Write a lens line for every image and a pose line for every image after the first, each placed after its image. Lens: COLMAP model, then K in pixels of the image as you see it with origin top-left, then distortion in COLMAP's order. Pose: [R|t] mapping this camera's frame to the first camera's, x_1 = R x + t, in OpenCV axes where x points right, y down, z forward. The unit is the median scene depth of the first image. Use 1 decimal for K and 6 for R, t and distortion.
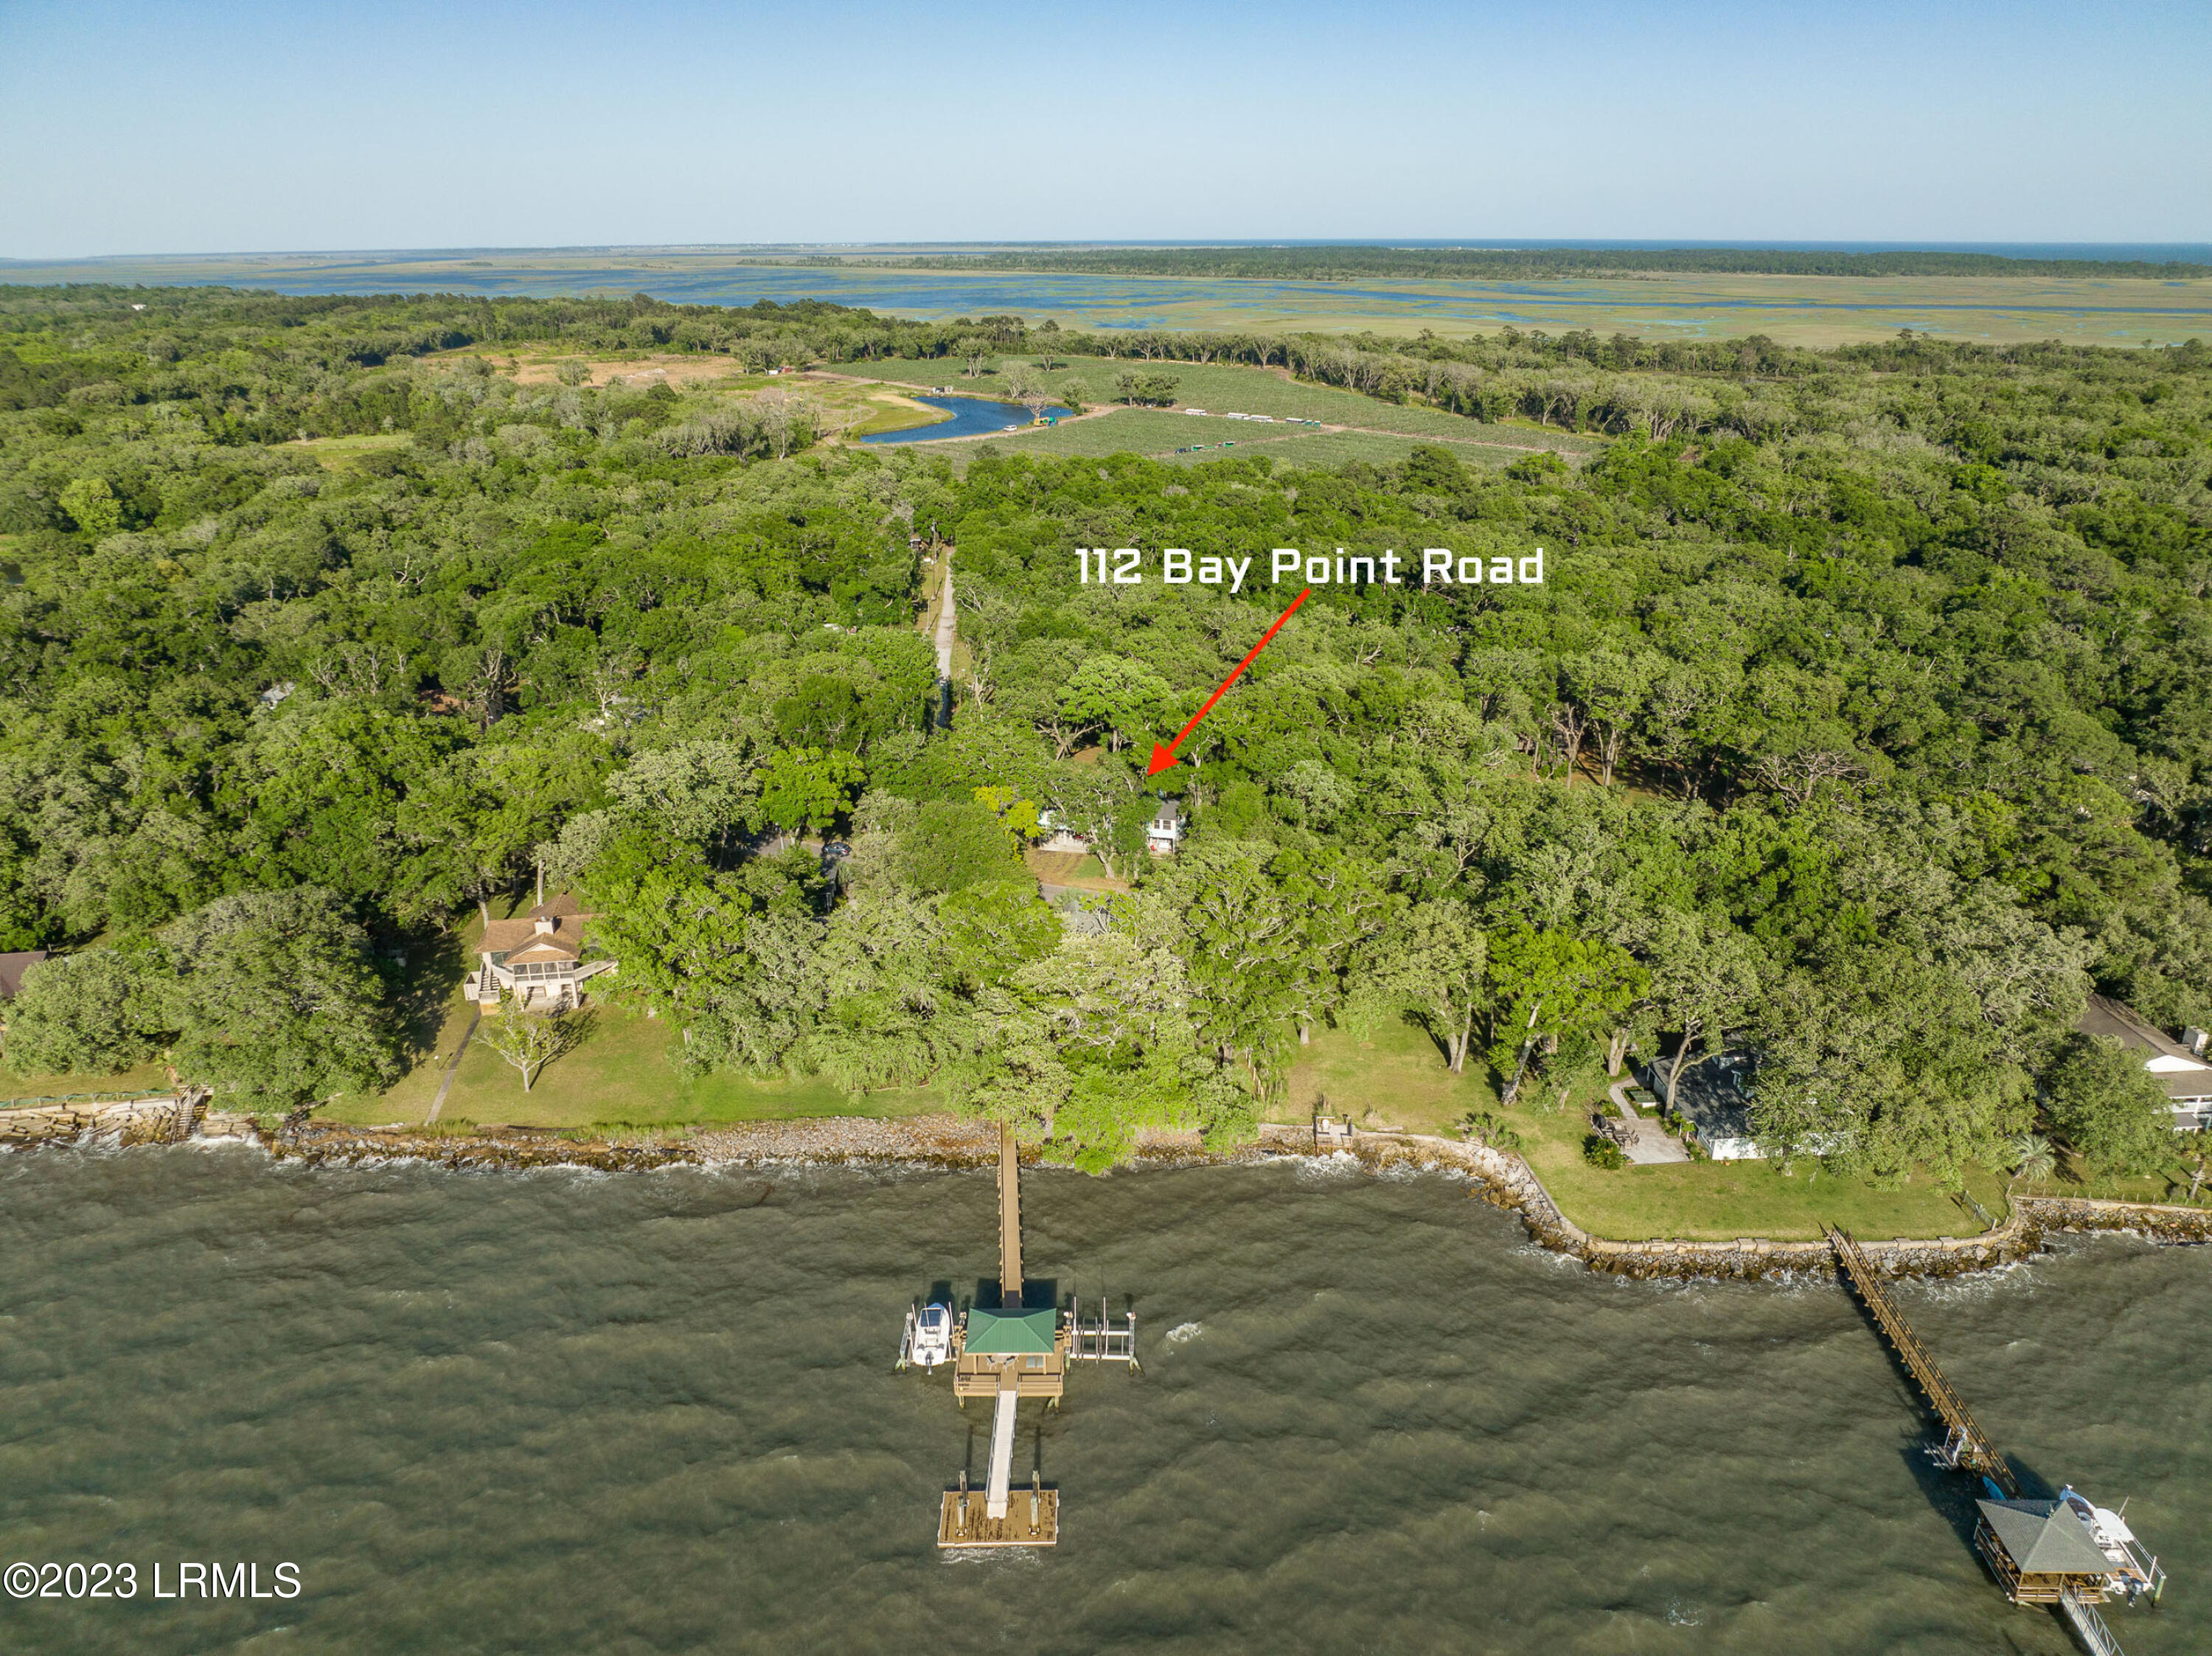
lens RADIAL K [[1535.0, 0, 1105.5], [0, 1535.0, 824.3], [0, 0, 1]] dist [-0.025492, -0.000851]
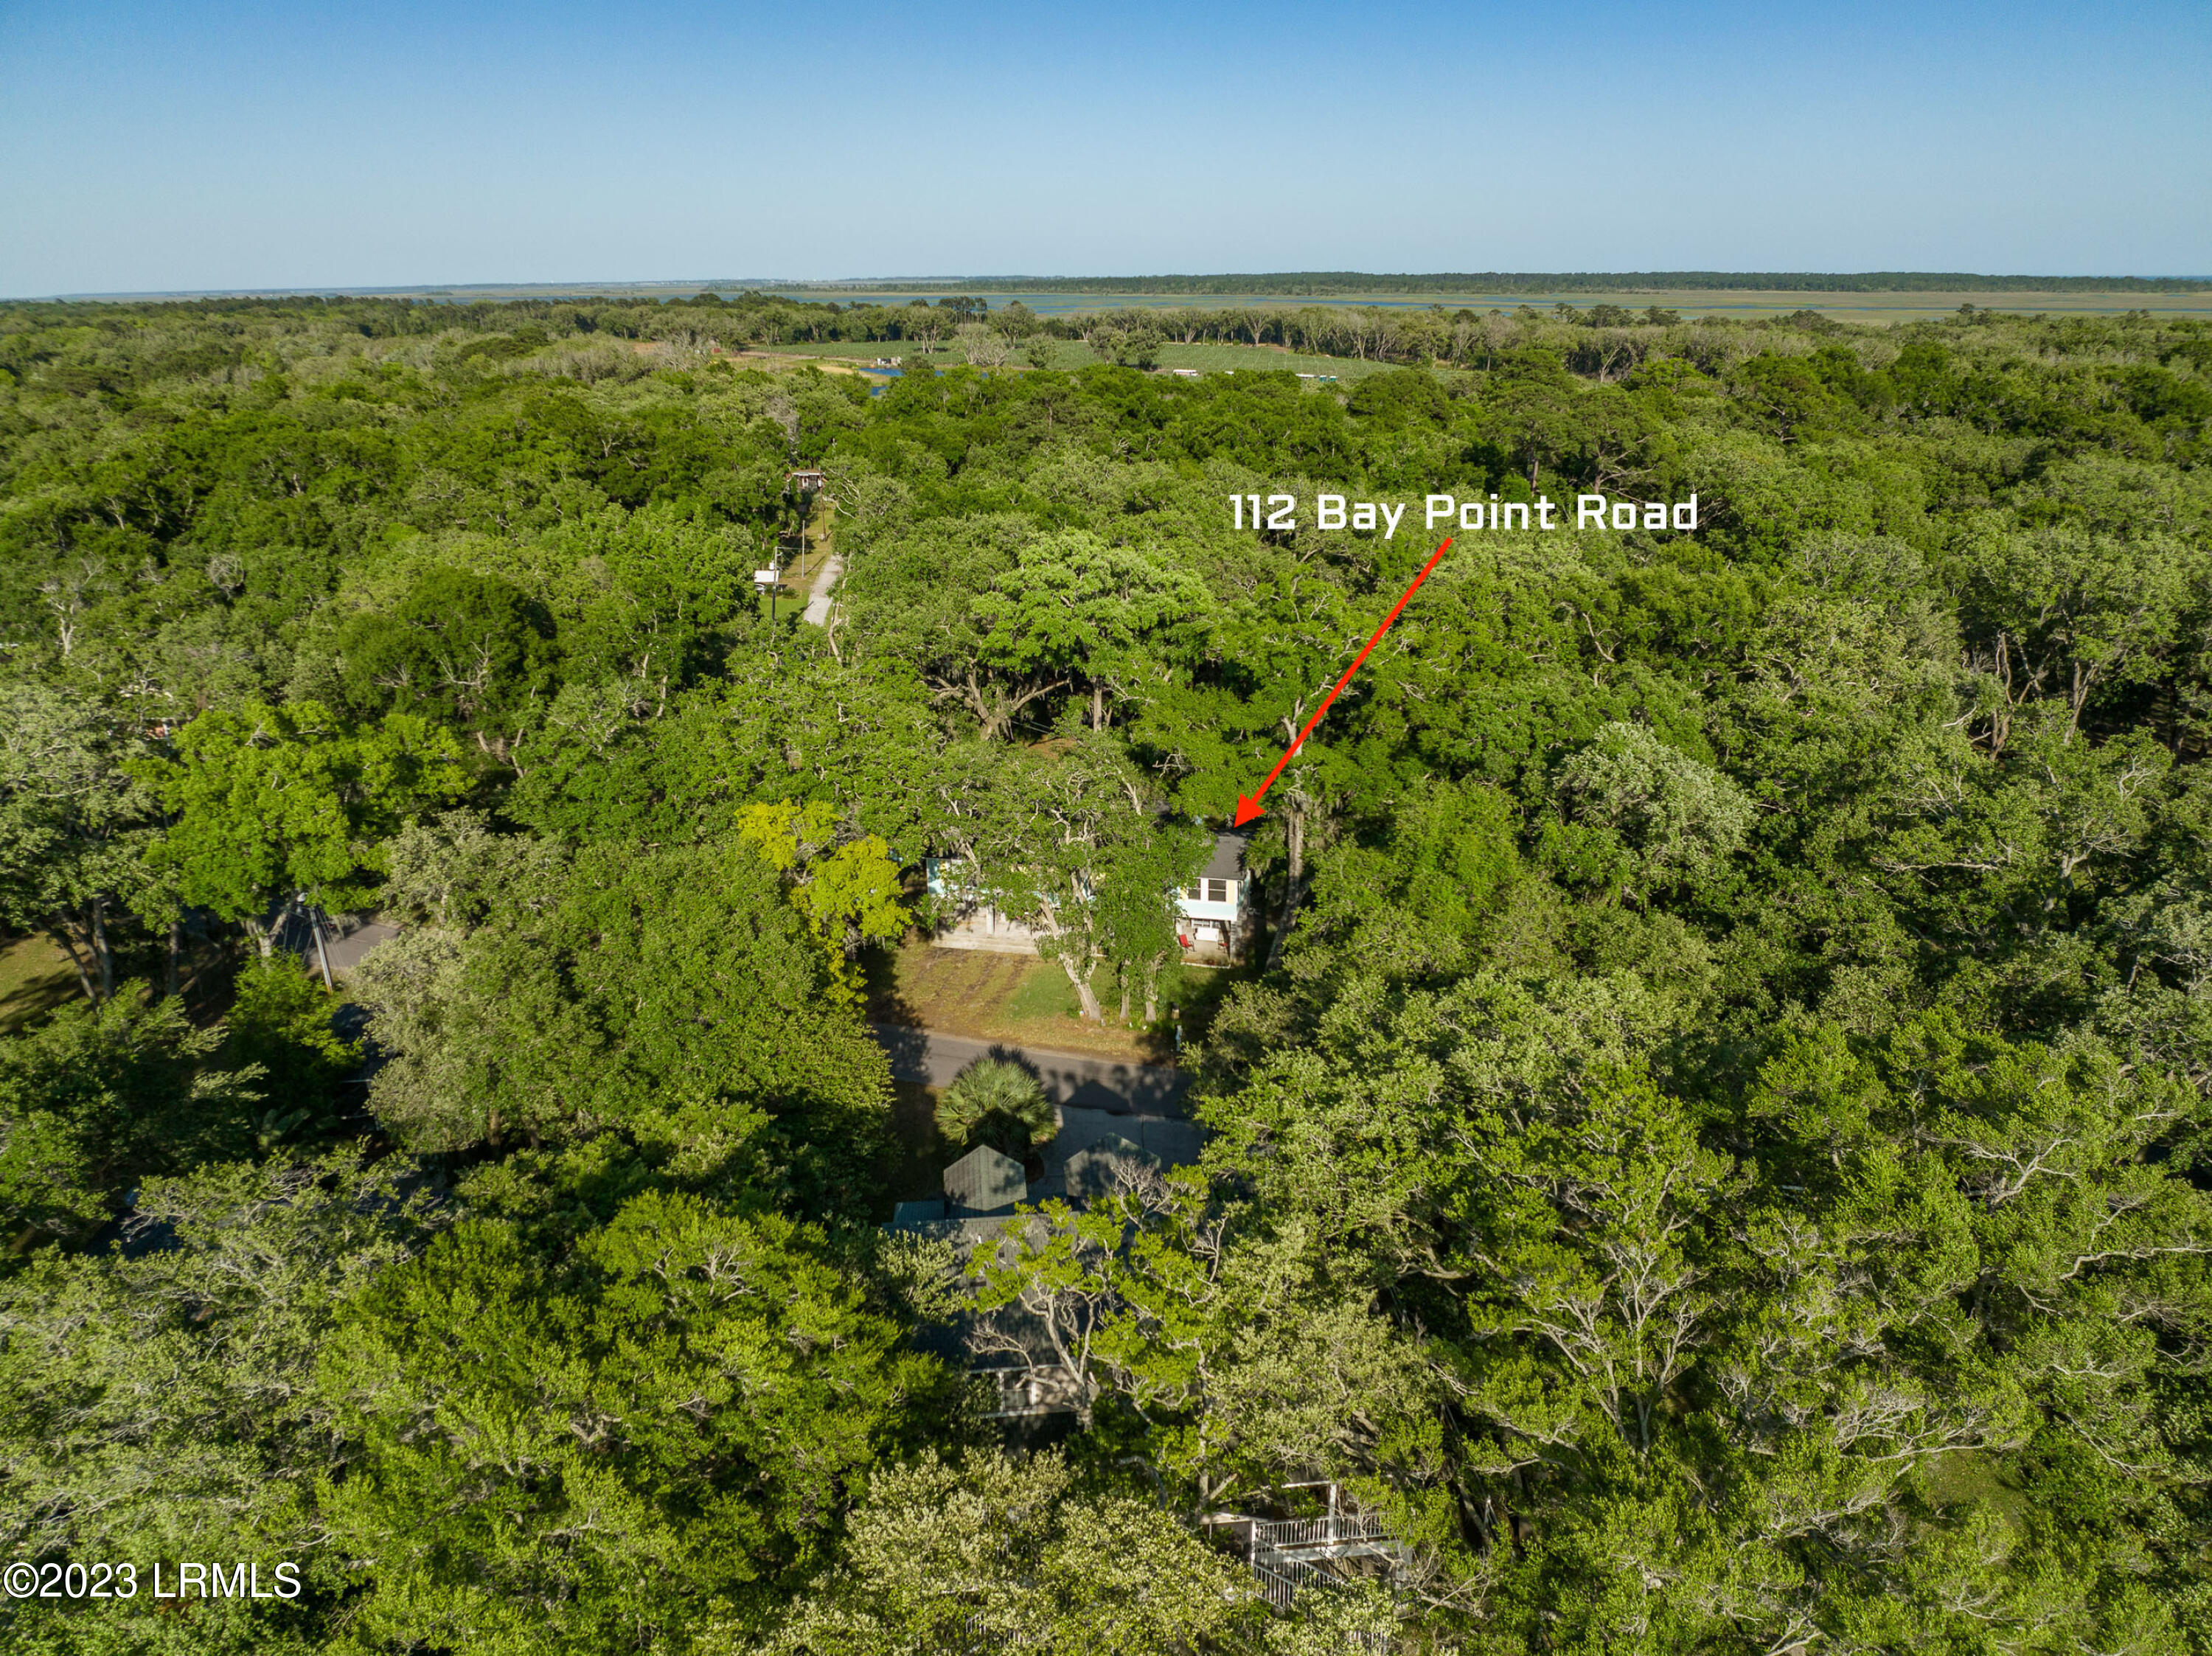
lens RADIAL K [[1535.0, 0, 1106.2], [0, 1535.0, 829.4], [0, 0, 1]] dist [-0.025492, -0.000851]
pose [[0.999843, -0.008239, 0.015677, 0.001232], [0.008540, 0.999779, -0.019220, -0.008476], [-0.015515, 0.019350, 0.999692, 0.533278]]
